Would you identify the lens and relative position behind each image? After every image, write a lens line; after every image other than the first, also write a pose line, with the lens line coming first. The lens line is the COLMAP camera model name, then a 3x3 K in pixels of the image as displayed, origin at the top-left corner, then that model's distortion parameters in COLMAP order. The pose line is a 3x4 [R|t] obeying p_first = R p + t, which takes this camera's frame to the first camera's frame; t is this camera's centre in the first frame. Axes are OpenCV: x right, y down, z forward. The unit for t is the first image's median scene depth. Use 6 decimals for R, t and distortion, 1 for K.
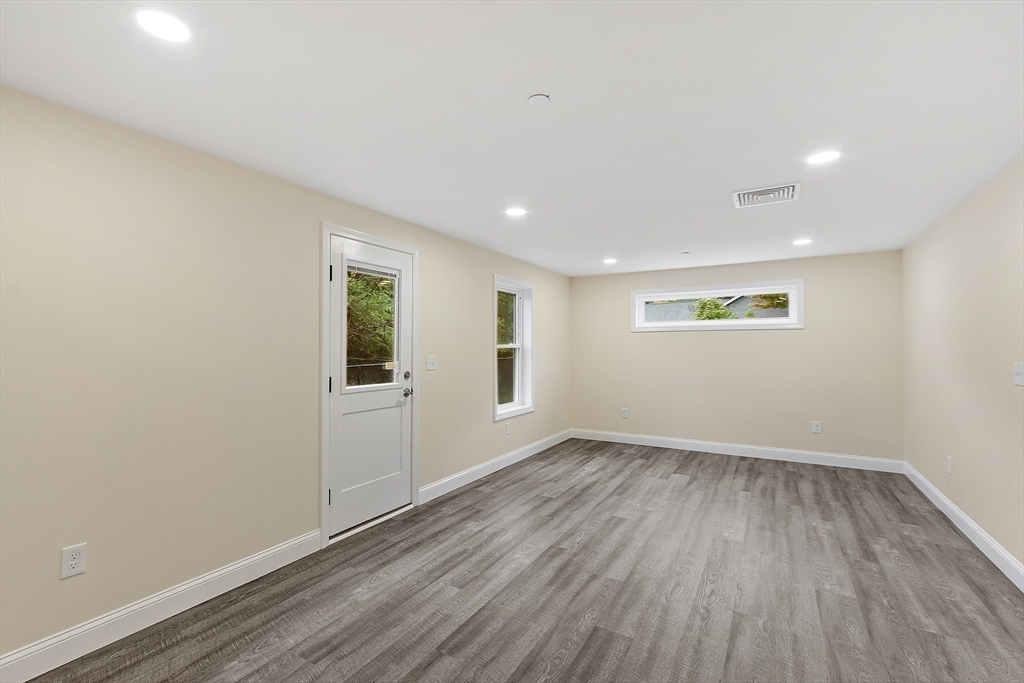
lens RADIAL K [[455.9, 0, 492.0], [0, 455.9, 337.8], [0, 0, 1]] dist [0.004399, -0.000242]
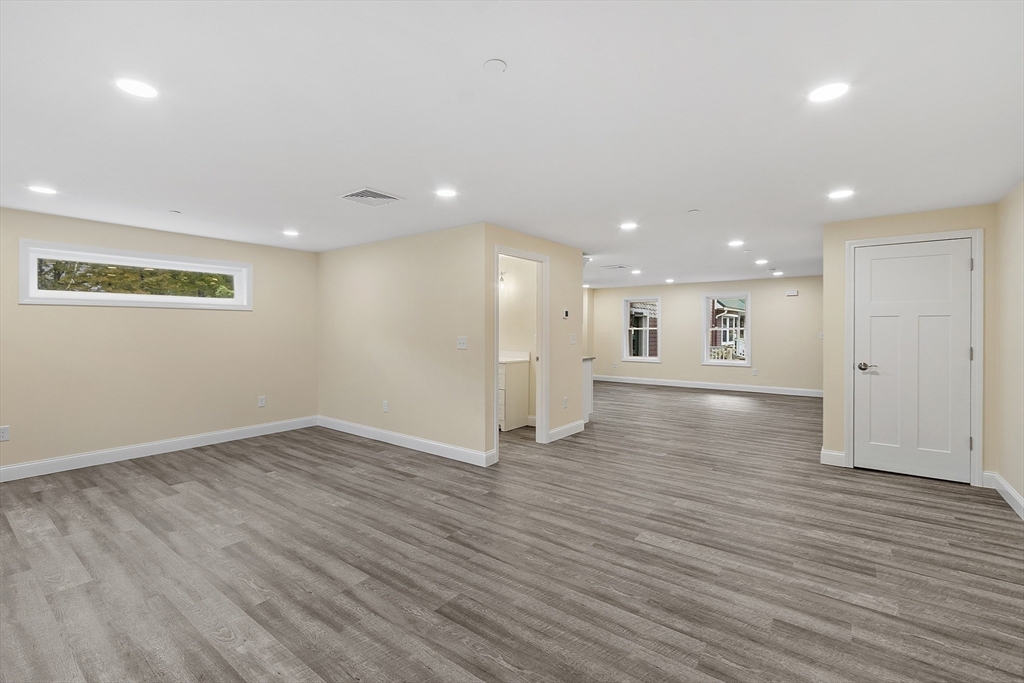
lens RADIAL K [[455.9, 0, 492.0], [0, 455.9, 337.8], [0, 0, 1]] dist [0.004399, -0.000242]
pose [[0.113872, -0.019229, 0.993309, -0.367058], [-0.022342, 0.999510, 0.021910, 0.007813], [-0.993244, -0.024687, 0.113386, 0.392088]]
